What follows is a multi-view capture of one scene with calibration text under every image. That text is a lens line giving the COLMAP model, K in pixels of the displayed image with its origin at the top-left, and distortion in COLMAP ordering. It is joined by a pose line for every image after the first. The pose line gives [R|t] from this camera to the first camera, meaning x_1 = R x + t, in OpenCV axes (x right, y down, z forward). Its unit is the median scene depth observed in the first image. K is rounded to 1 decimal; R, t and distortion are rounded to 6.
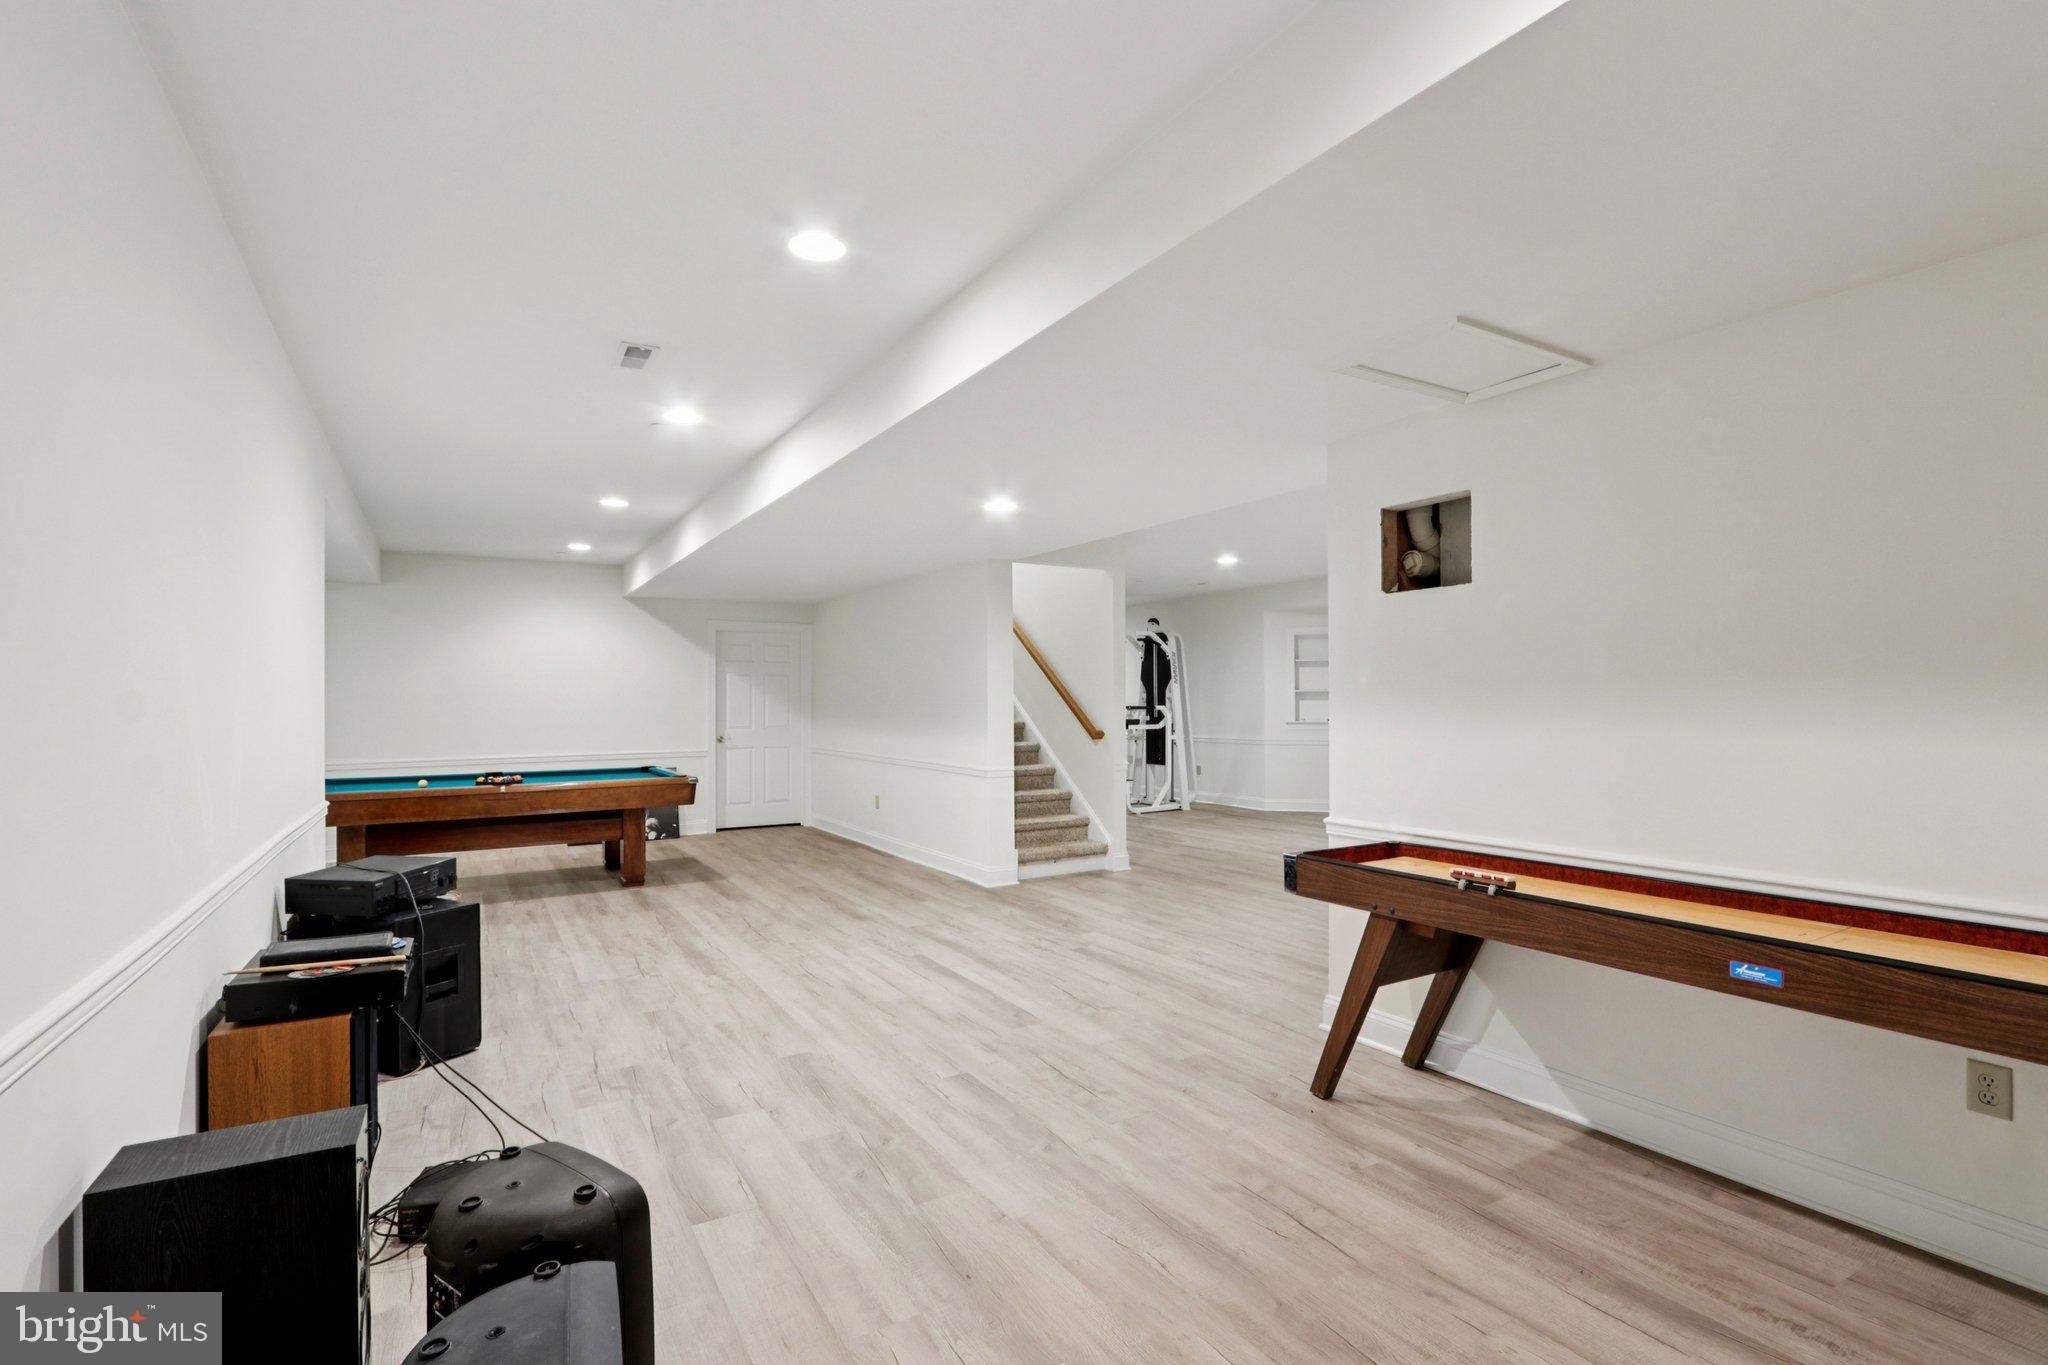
lens RADIAL K [[967.8, 0, 1016.6], [0, 967.8, 702.2], [0, 0, 1]] dist [-0.003638, -0.000609]
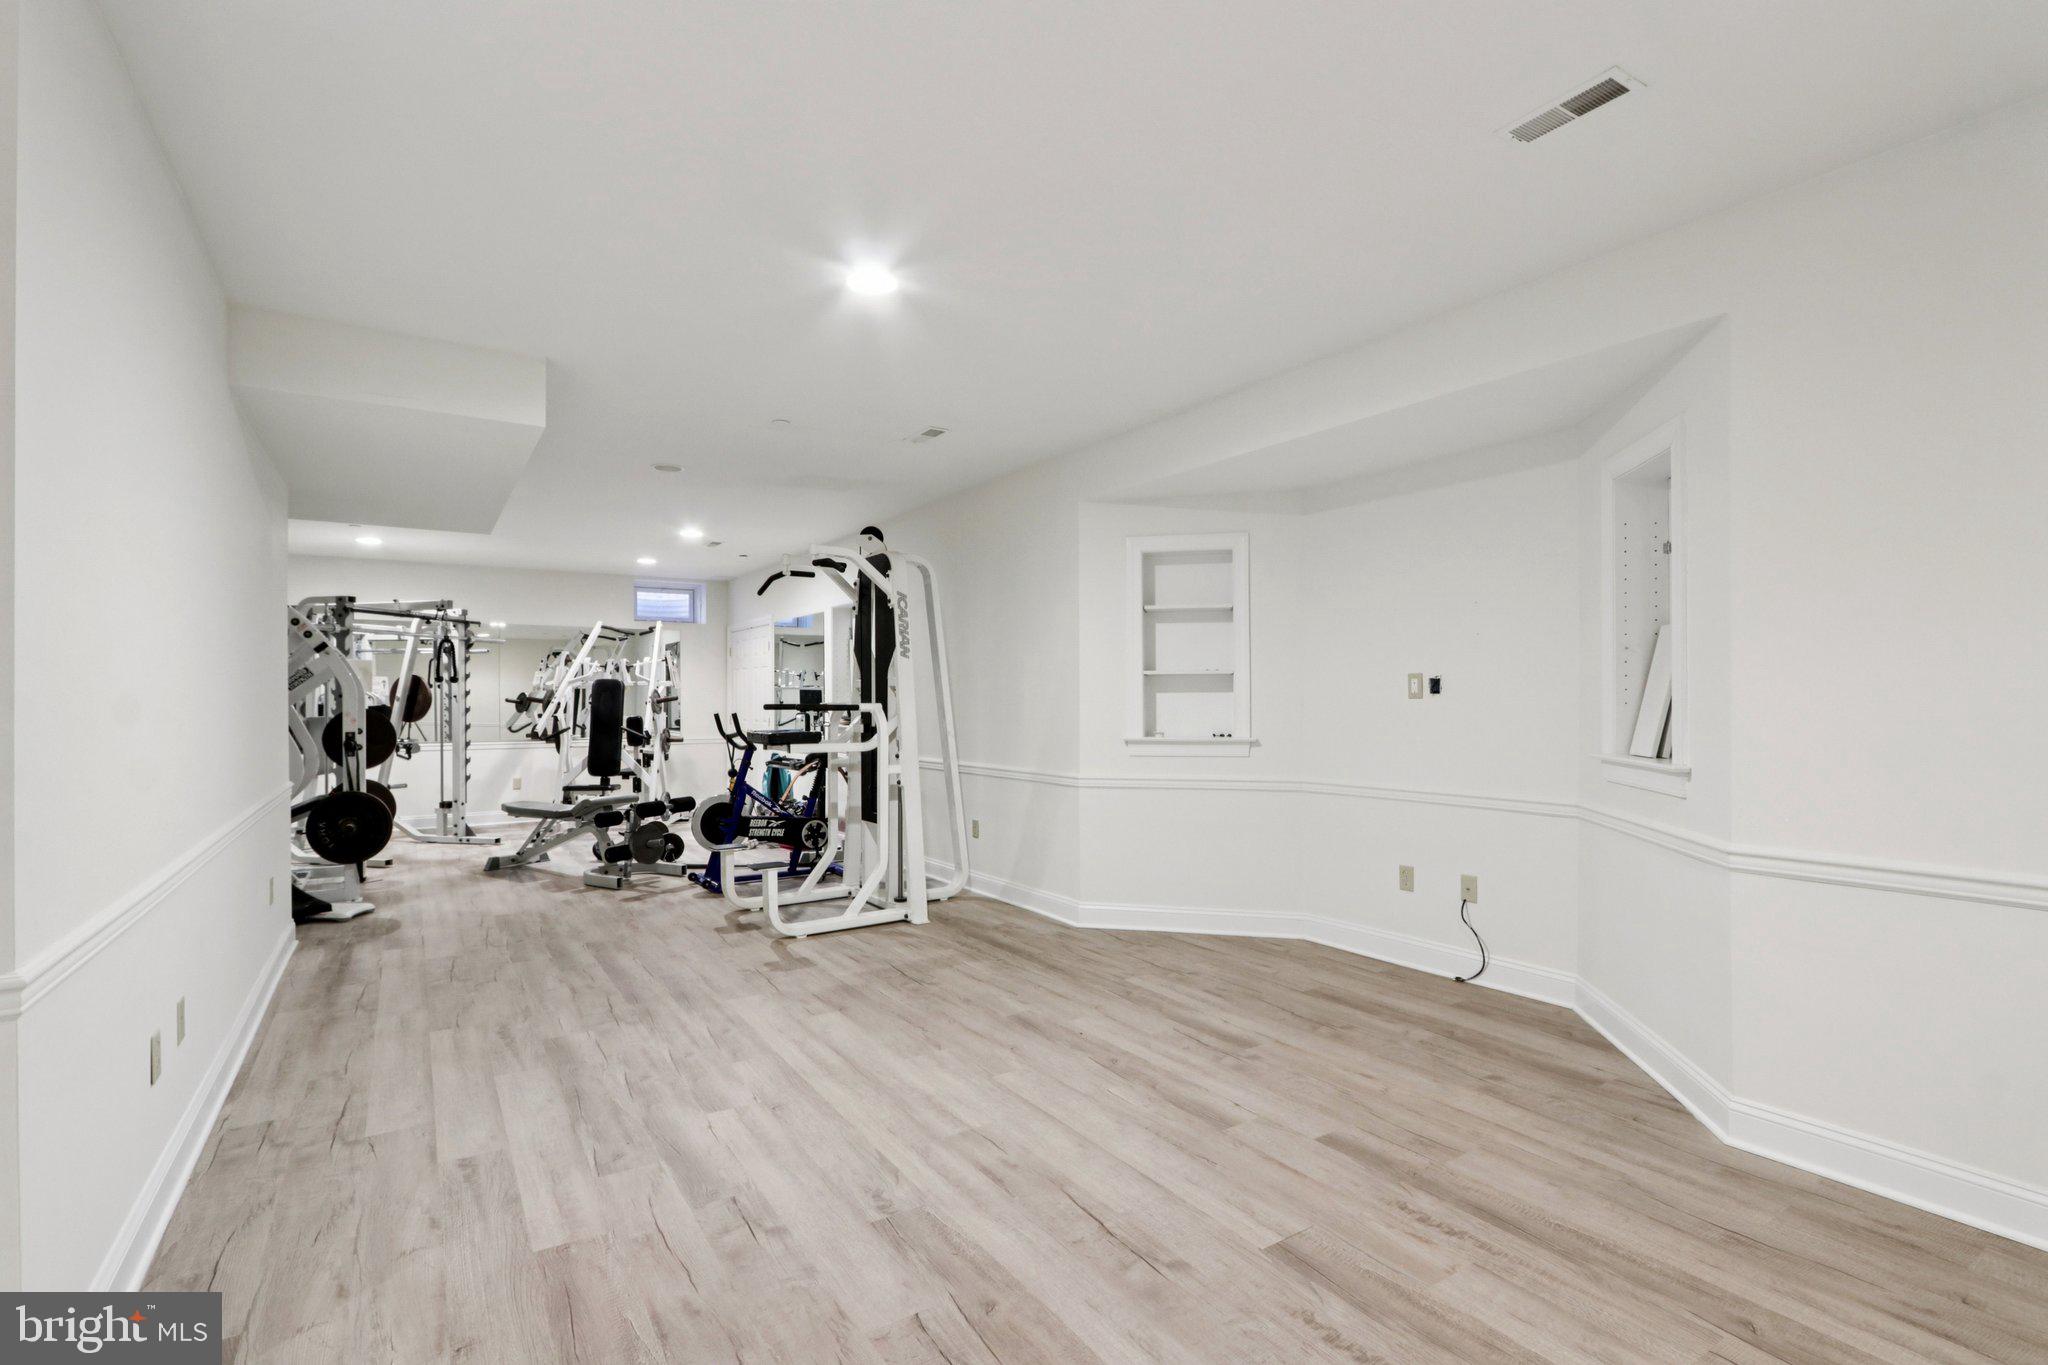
lens RADIAL K [[967.8, 0, 1016.6], [0, 967.8, 702.2], [0, 0, 1]] dist [-0.003638, -0.000609]
pose [[0.998266, -0.000486, -0.058854, 0.248070], [0.001487, 0.999855, 0.016952, -0.005626], [0.058837, -0.017010, 0.998123, 0.515951]]
